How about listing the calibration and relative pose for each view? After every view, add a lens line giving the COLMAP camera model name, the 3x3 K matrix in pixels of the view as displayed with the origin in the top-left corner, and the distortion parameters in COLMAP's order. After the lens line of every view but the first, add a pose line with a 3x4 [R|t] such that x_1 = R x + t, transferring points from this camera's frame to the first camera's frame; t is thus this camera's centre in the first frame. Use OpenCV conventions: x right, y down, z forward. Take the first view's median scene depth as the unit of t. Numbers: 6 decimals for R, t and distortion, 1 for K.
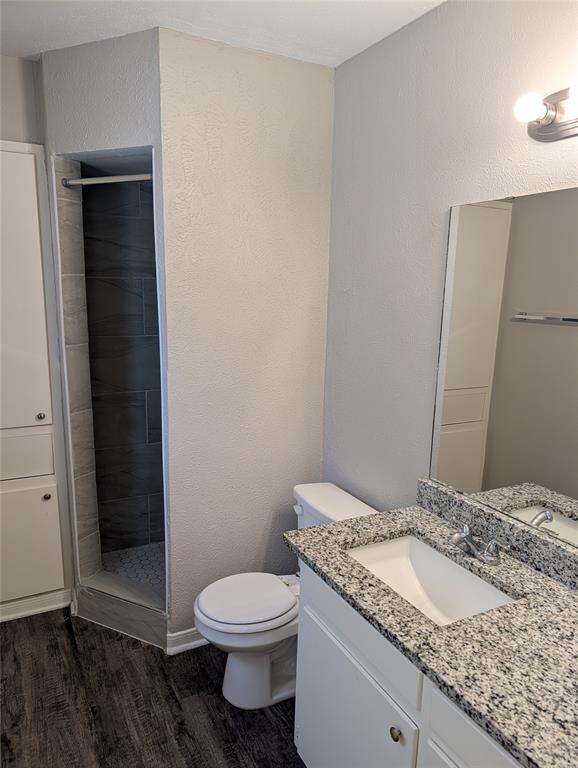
lens RADIAL K [[555.2, 0, 288.6], [0, 555.2, 397.6], [0, 0, 1]] dist [0.022535, -0.022366]
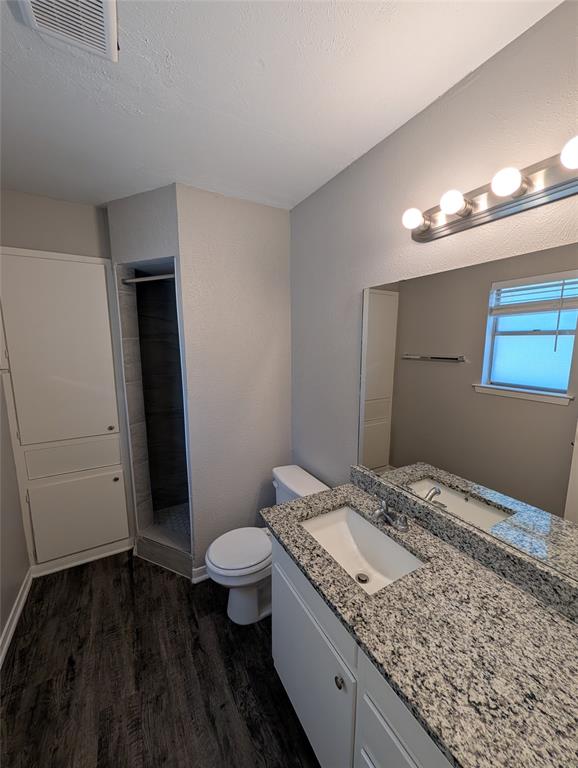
lens RADIAL K [[295.1, 0, 292.3], [0, 295.1, 381.3], [0, 0, 1]] dist [0.001314, -0.000228]
pose [[0.999090, -0.027505, 0.032586, 0.053762], [0.029593, 0.997417, -0.065444, -0.034915], [-0.030701, 0.066348, 0.997324, 0.183344]]
